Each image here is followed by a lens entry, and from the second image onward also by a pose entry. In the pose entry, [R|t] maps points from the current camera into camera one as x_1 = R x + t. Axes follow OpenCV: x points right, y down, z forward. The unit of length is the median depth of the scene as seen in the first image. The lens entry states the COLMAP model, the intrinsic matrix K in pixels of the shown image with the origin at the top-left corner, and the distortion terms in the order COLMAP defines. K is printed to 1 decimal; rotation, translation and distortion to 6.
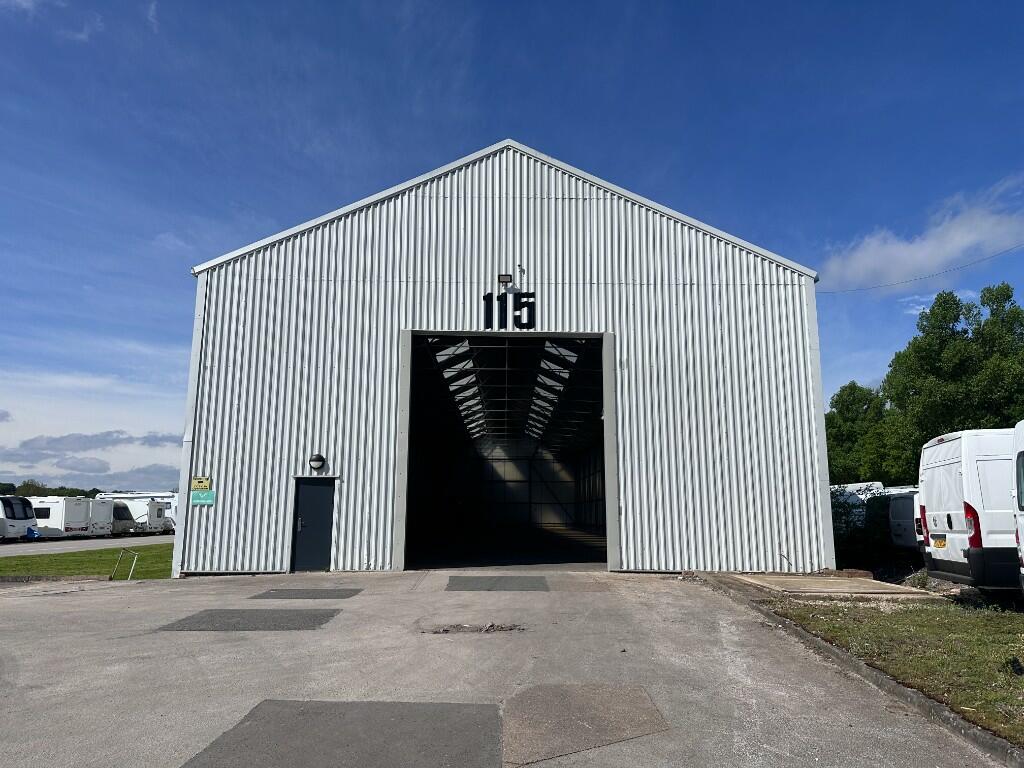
lens RADIAL K [[700.4, 0, 508.2], [0, 700.4, 374.2], [0, 0, 1]] dist [0.033345, -0.032378]
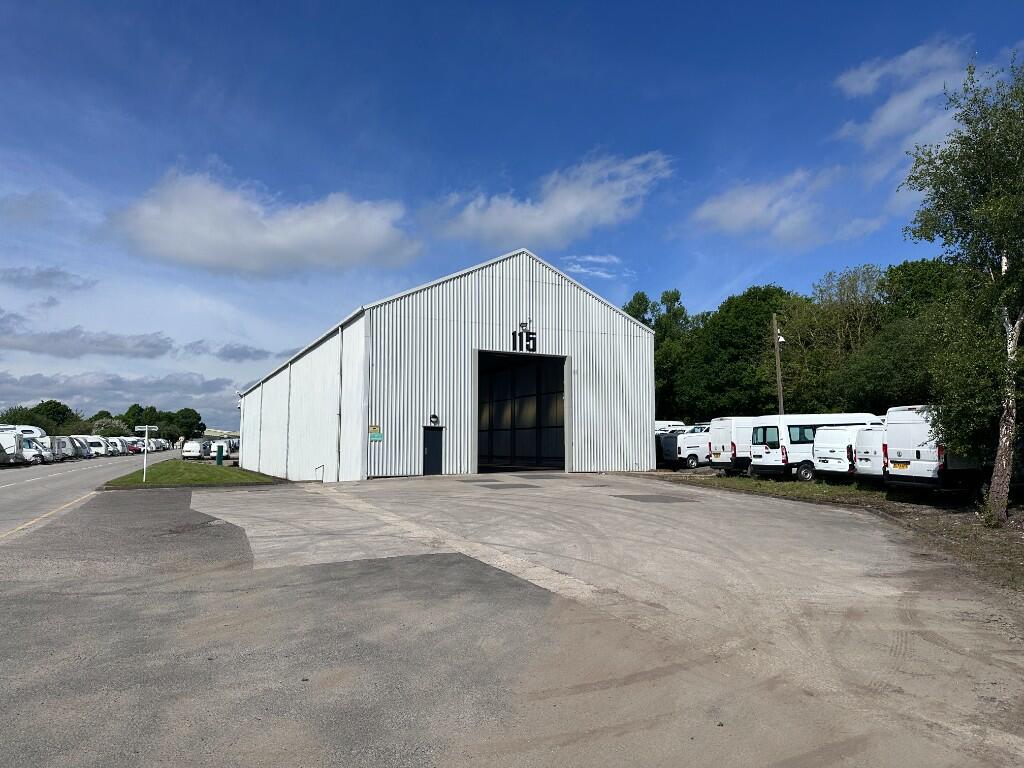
lens RADIAL K [[700.4, 0, 474.9], [0, 700.4, 364.2], [0, 0, 1]] dist [0.033345, -0.032378]
pose [[0.922454, 0.043829, 0.383611, -0.865037], [-0.074847, 0.994989, 0.066301, -0.147094], [-0.378783, -0.089871, 0.921112, -0.733787]]
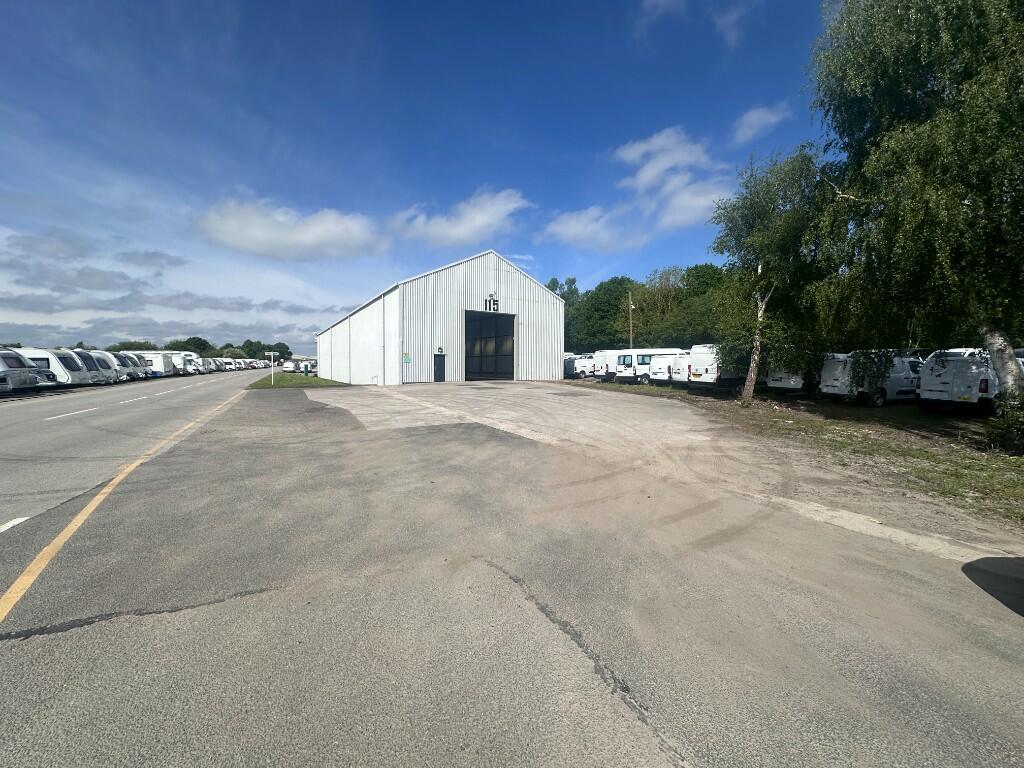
lens RADIAL K [[412.4, 0, 480.4], [0, 412.4, 369.5], [0, 0, 1]] dist [-0.006697, -0.000013]
pose [[0.881501, 0.001618, 0.472179, -0.972698], [-0.097415, 0.979105, 0.178507, -0.137748], [-0.462024, -0.203351, 0.863240, -0.727263]]
